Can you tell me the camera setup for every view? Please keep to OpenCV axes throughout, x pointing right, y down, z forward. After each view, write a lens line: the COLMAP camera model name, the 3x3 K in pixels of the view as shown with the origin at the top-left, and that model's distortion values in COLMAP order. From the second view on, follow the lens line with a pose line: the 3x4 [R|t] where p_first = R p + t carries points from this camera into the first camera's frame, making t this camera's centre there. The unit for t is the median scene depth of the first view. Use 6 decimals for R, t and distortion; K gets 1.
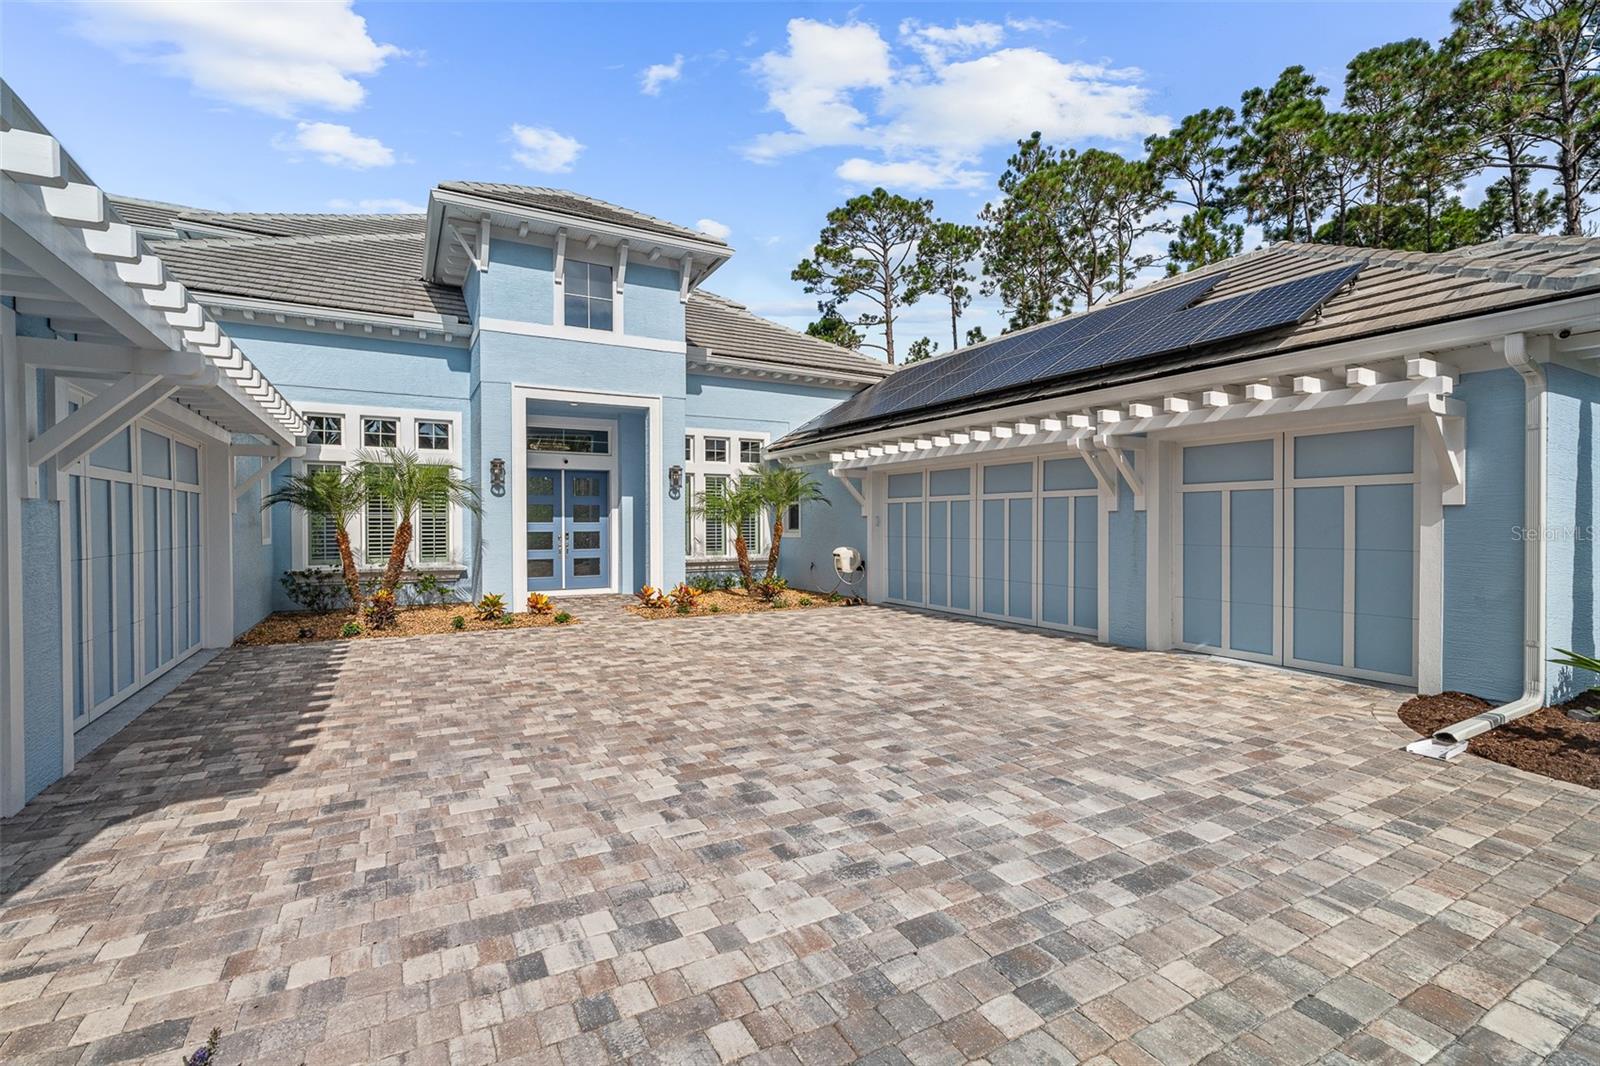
lens RADIAL K [[716.1, 0, 808.8], [0, 716.1, 529.6], [0, 0, 1]] dist [-0.012163, 0.001138]
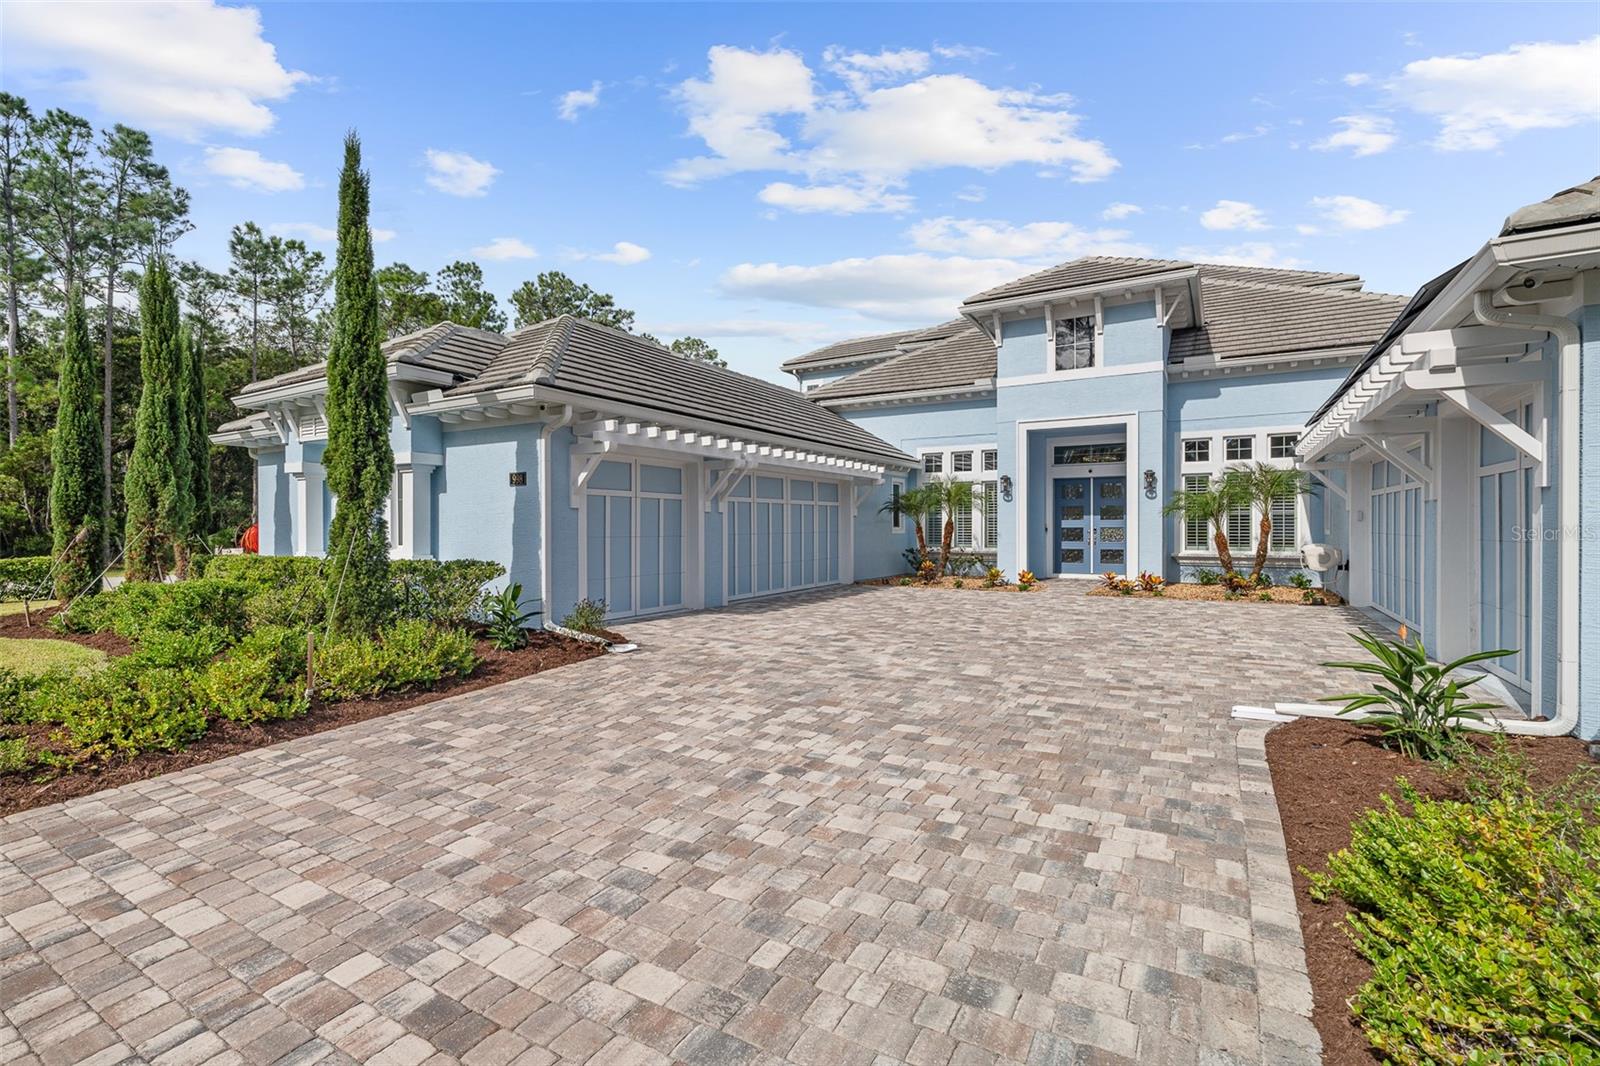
lens RADIAL K [[716.1, 0, 798.3], [0, 716.1, 529.4], [0, 0, 1]] dist [-0.012163, 0.001138]
pose [[0.490165, 0.005579, -0.871612, 0.557948], [-0.006805, 0.999974, 0.002574, 0.007726], [0.871603, 0.004670, 0.490190, -0.061352]]
